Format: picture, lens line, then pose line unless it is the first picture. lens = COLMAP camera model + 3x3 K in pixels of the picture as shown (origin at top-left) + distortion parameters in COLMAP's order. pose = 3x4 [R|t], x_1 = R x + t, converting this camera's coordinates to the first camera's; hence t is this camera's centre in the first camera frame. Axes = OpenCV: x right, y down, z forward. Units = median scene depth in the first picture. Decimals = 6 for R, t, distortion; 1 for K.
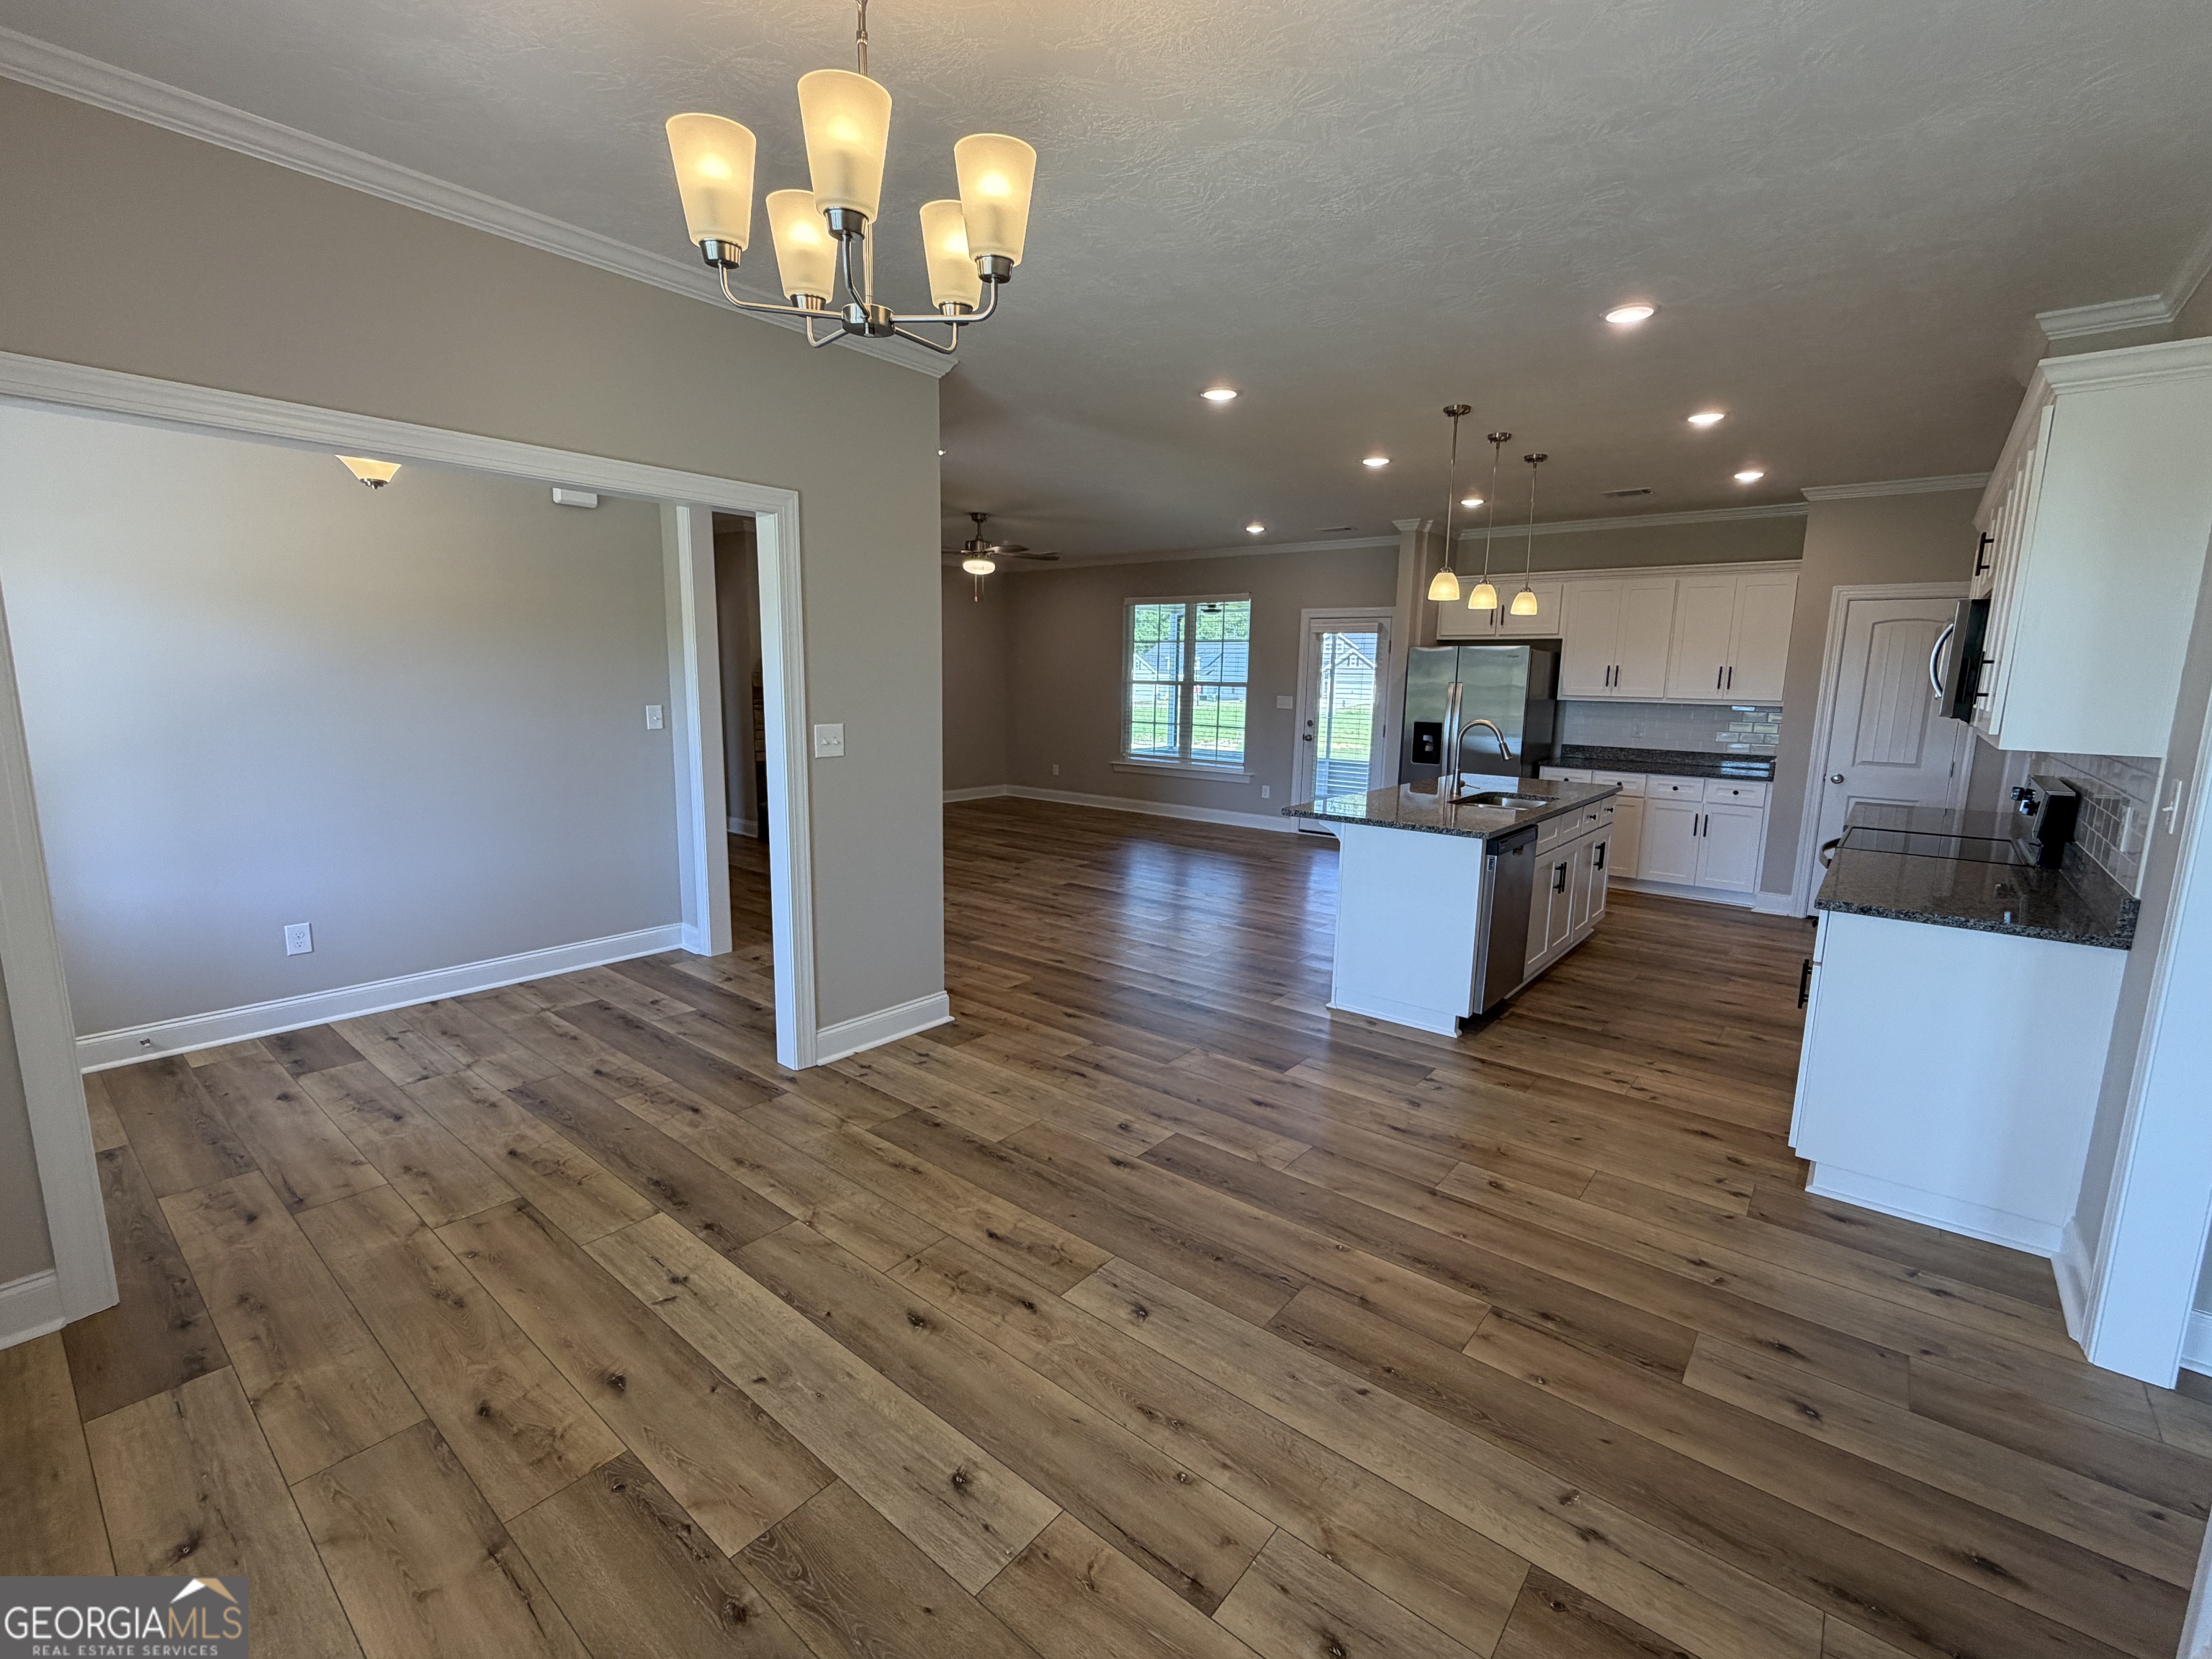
lens RADIAL K [[964.1, 0, 1099.8], [0, 964.1, 834.8], [0, 0, 1]] dist [0.000058, -0.000034]
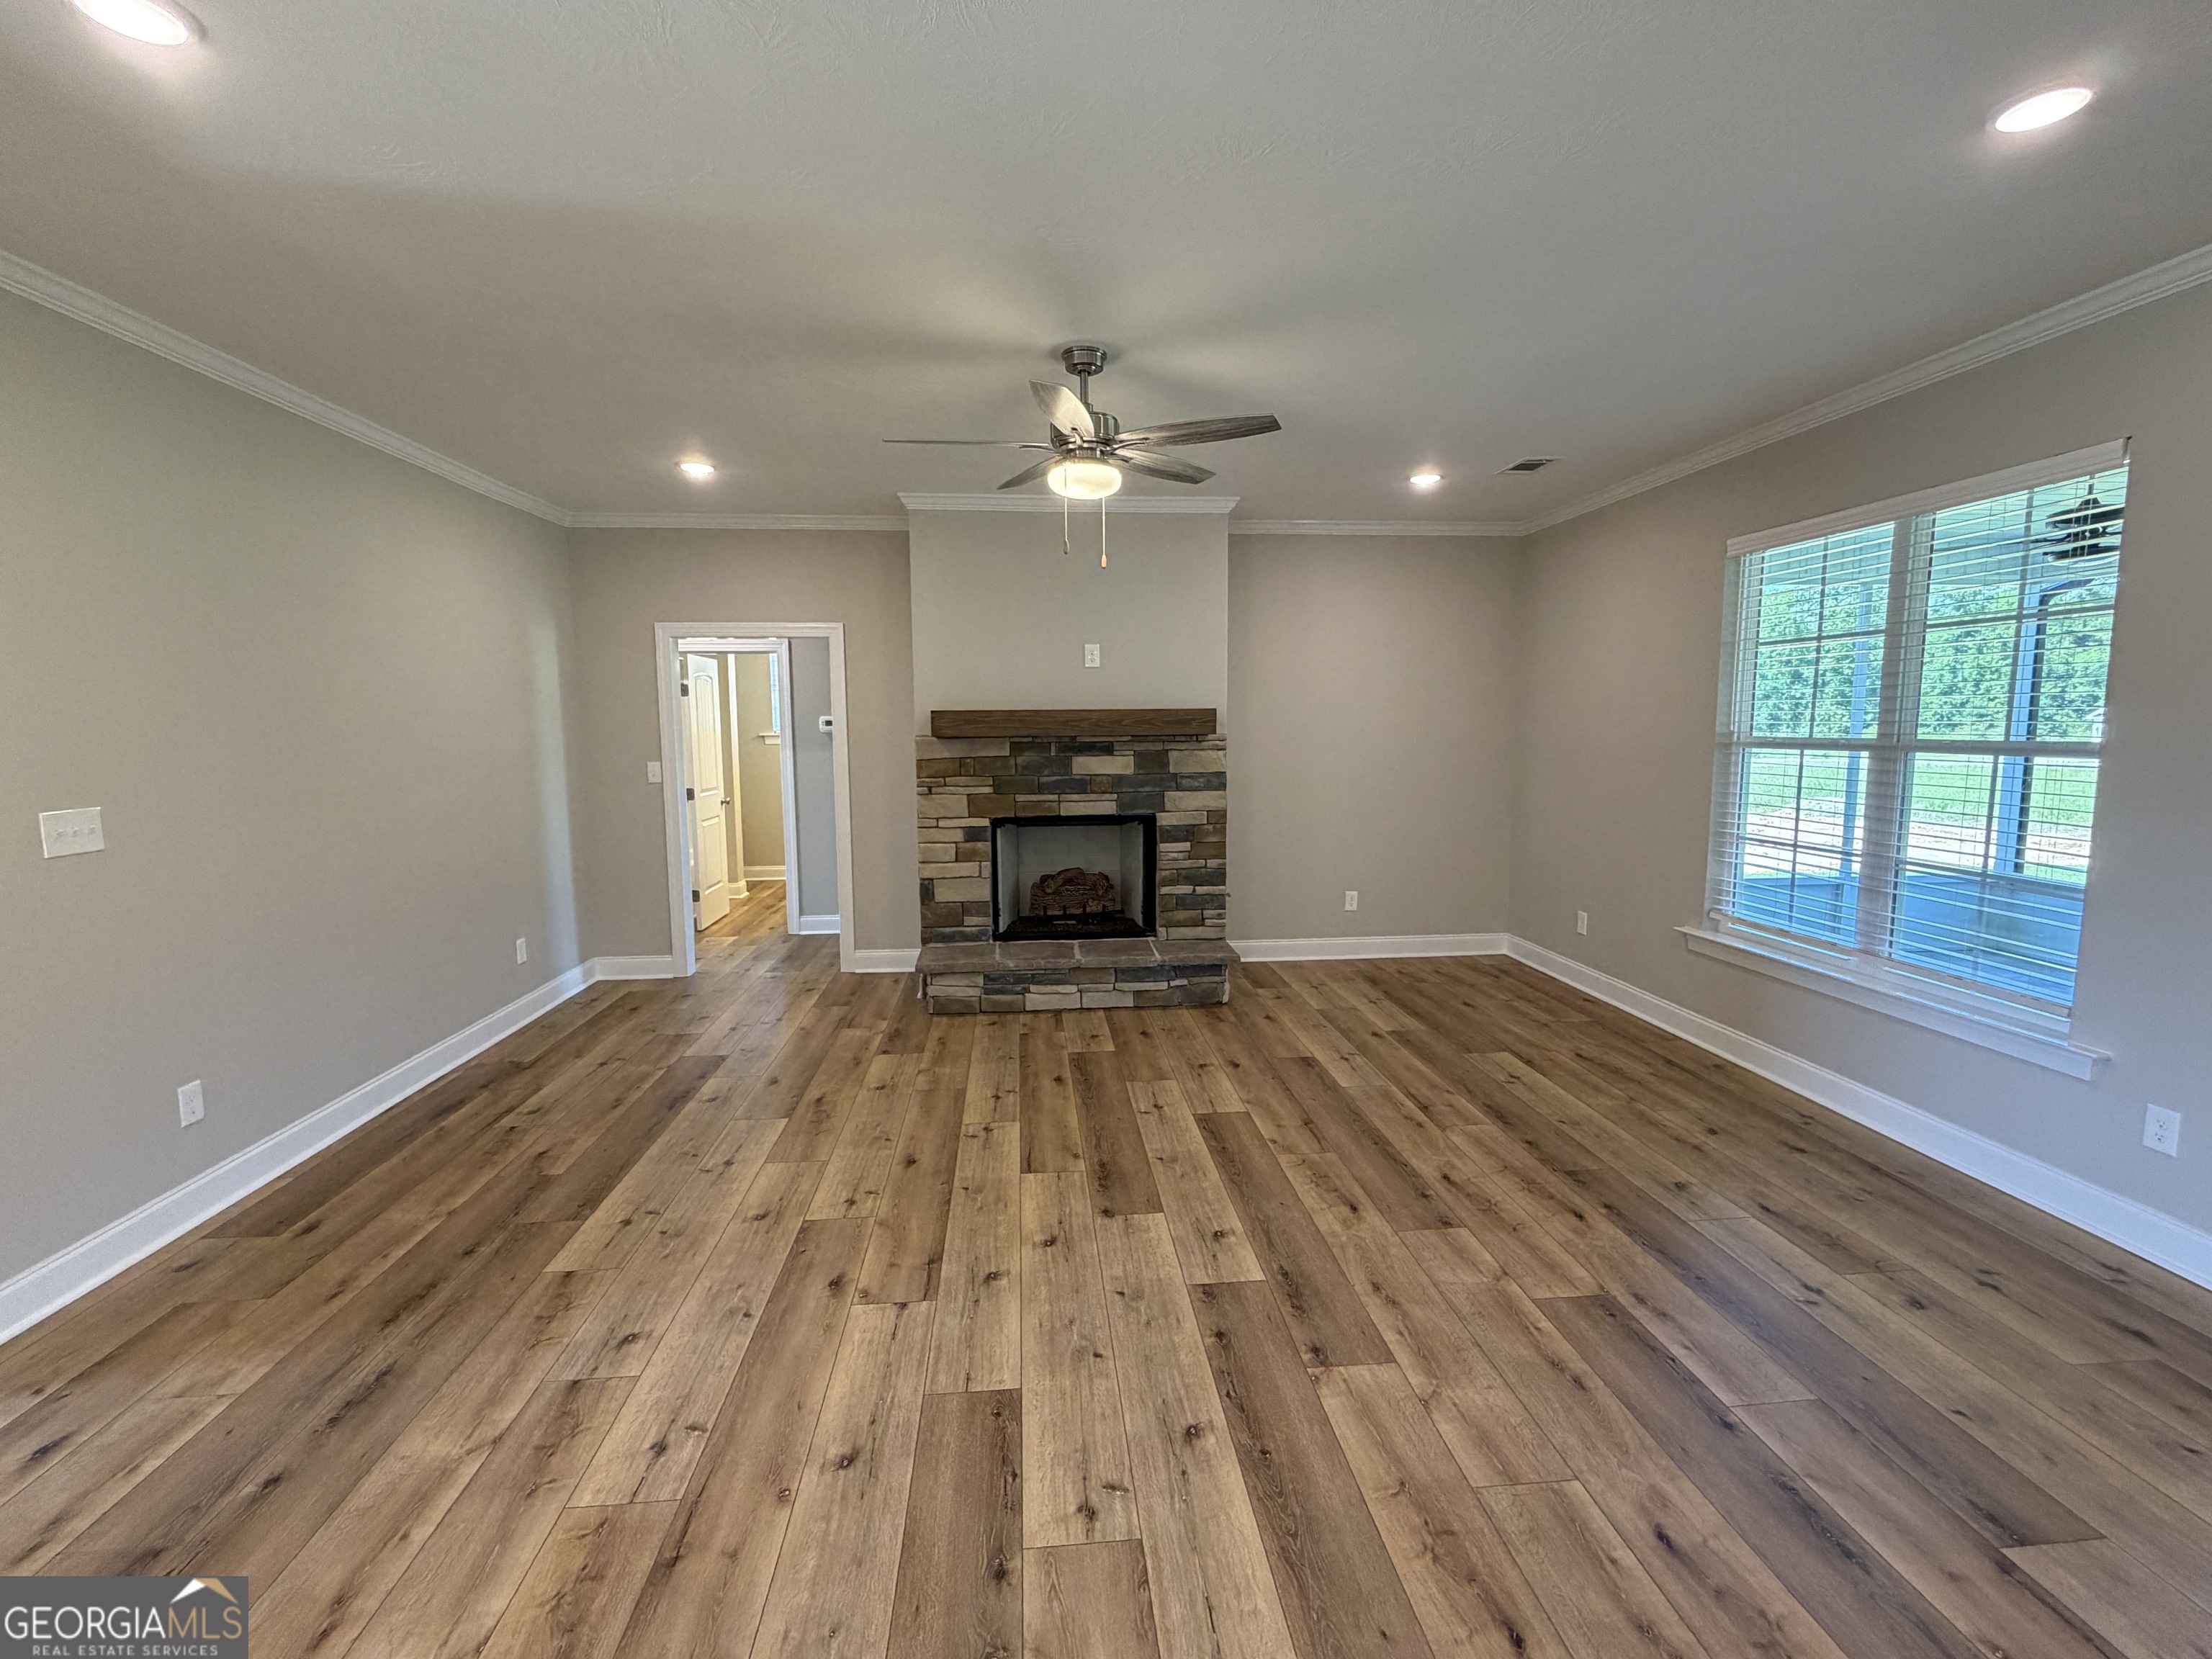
lens RADIAL K [[964.1, 0, 1103.7], [0, 964.1, 833.4], [0, 0, 1]] dist [0.000058, -0.000034]
pose [[0.702363, 0.058149, -0.709440, 0.373692], [-0.099813, 0.994856, -0.017275, -0.237966], [0.704786, 0.082945, 0.704554, 1.443658]]
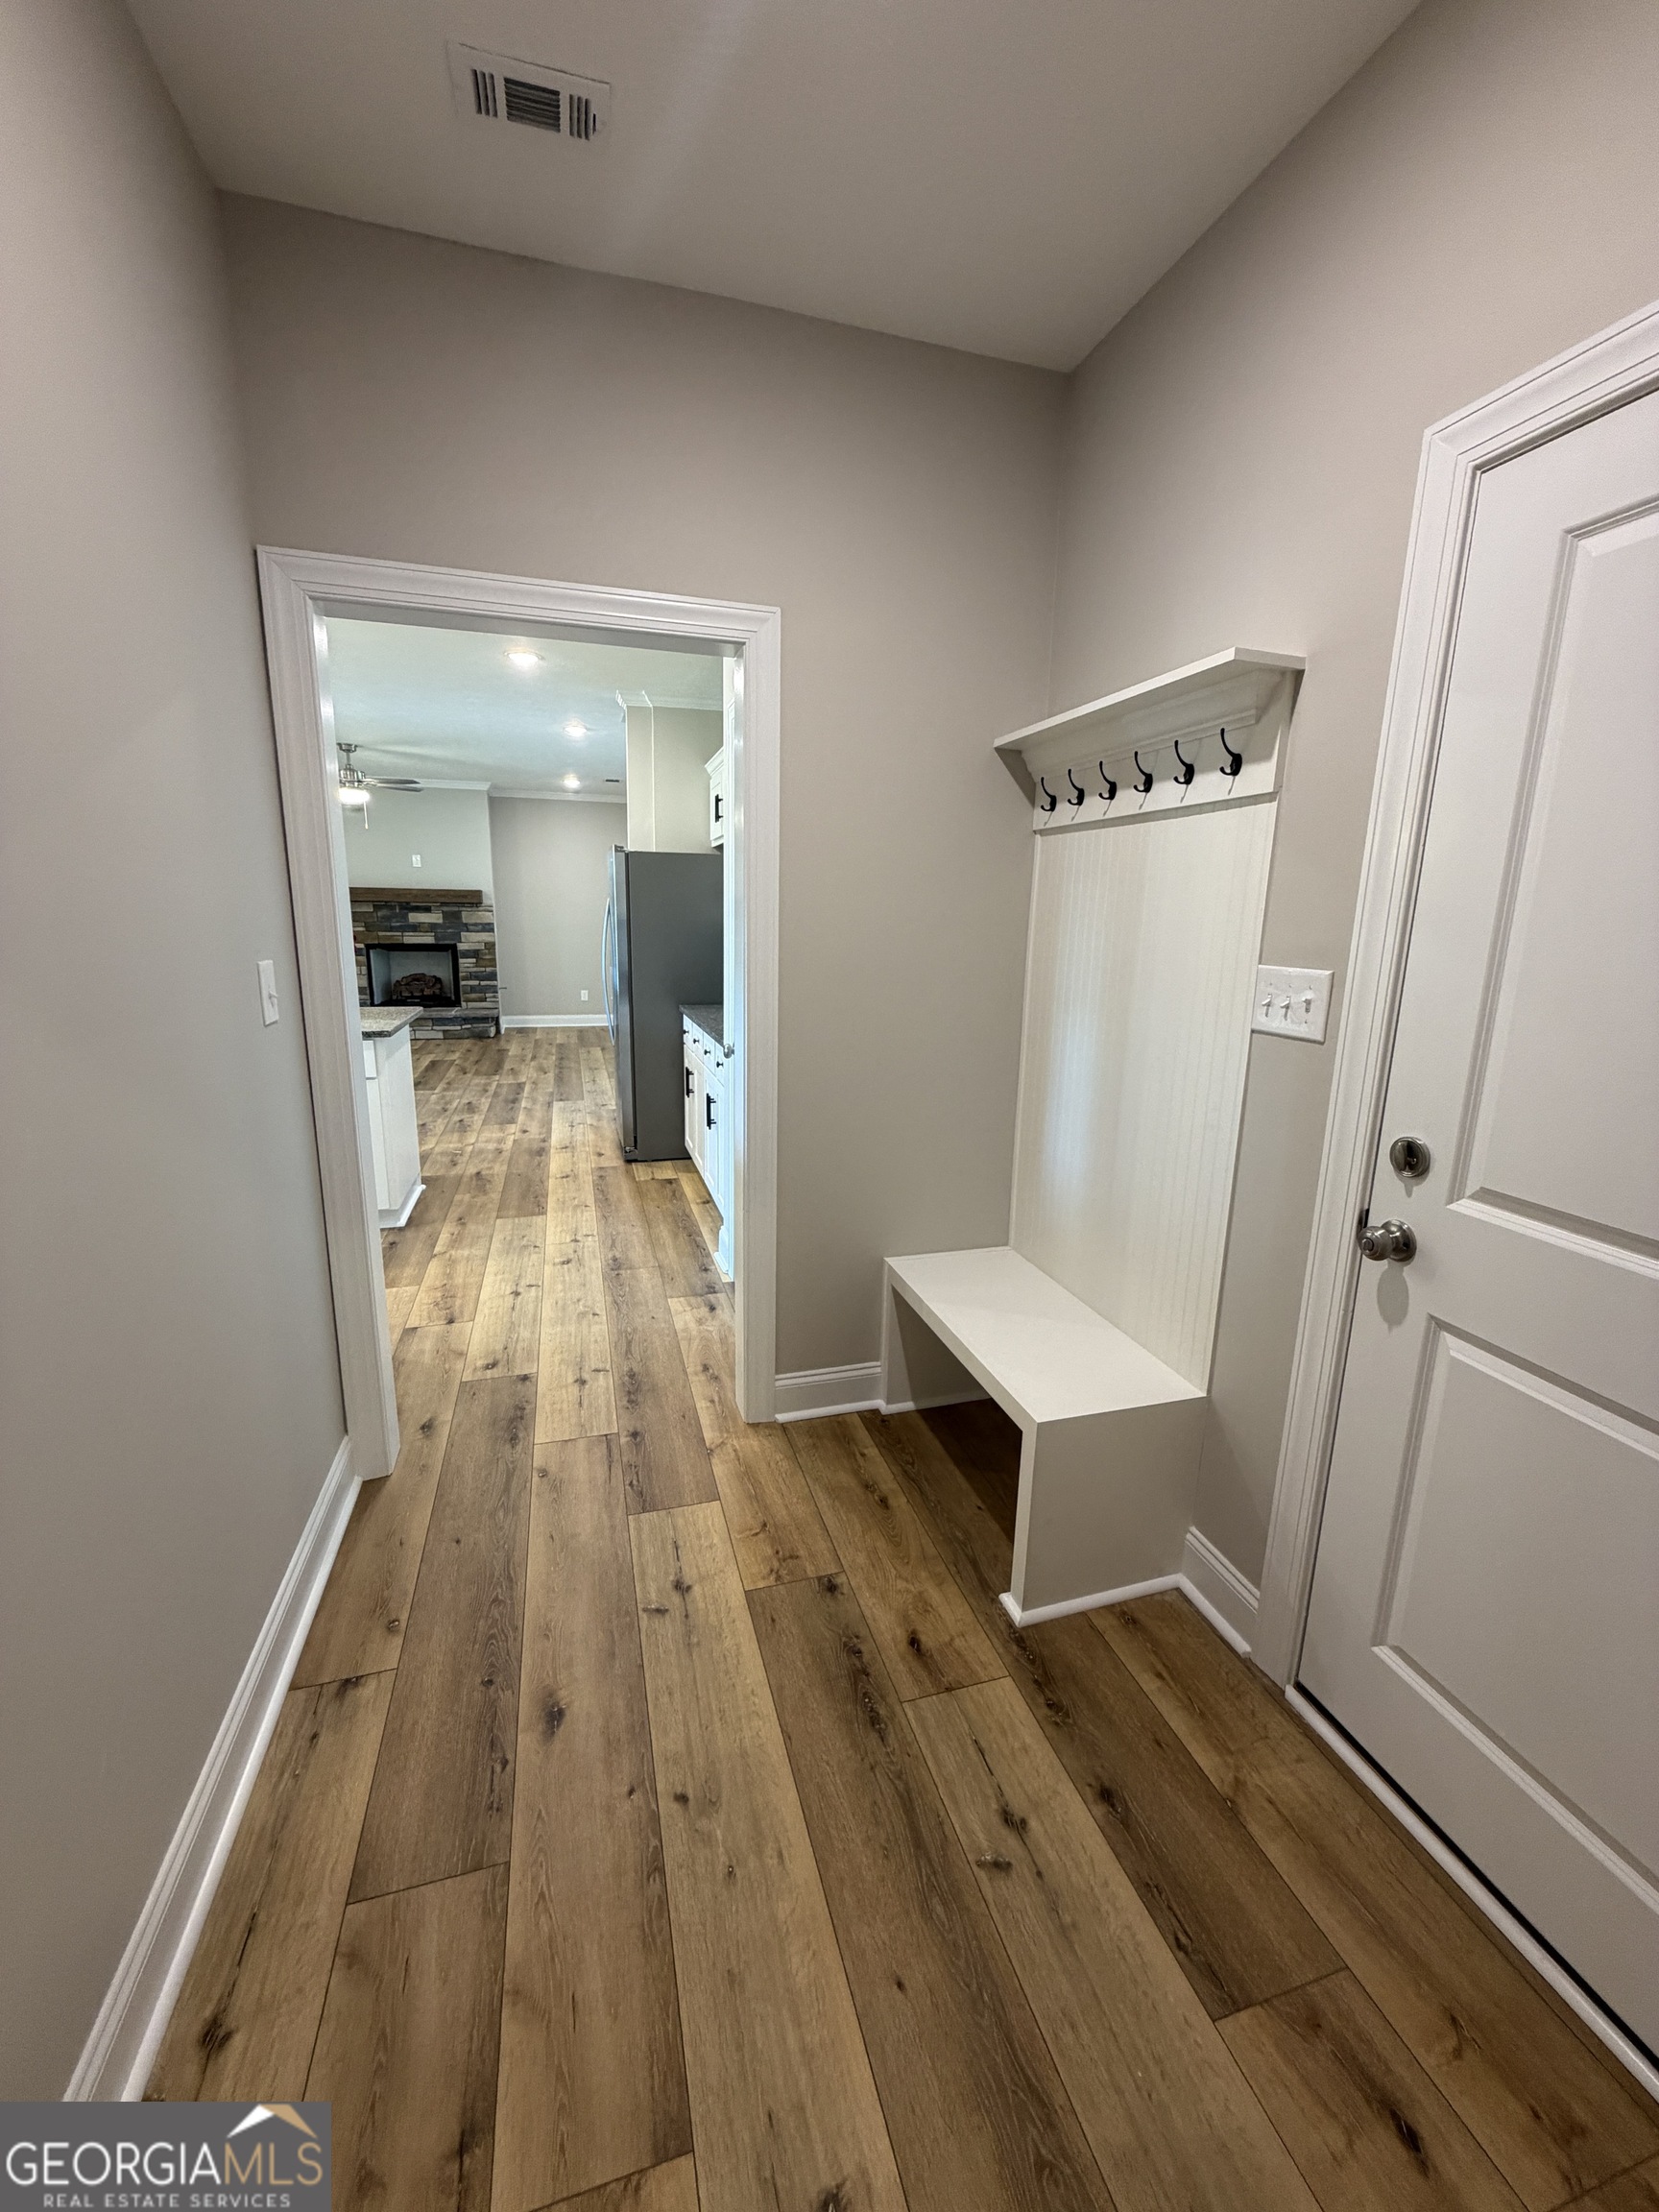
lens RADIAL K [[882.1, 0, 817.2], [0, 882.1, 1097.4], [0, 0, 1]] dist [0.003882, 0.000295]
pose [[0.823206, 0.112316, -0.556522, 1.761309], [-0.096871, 0.993649, 0.057245, -0.103179], [0.559418, 0.006786, 0.828858, 0.956663]]
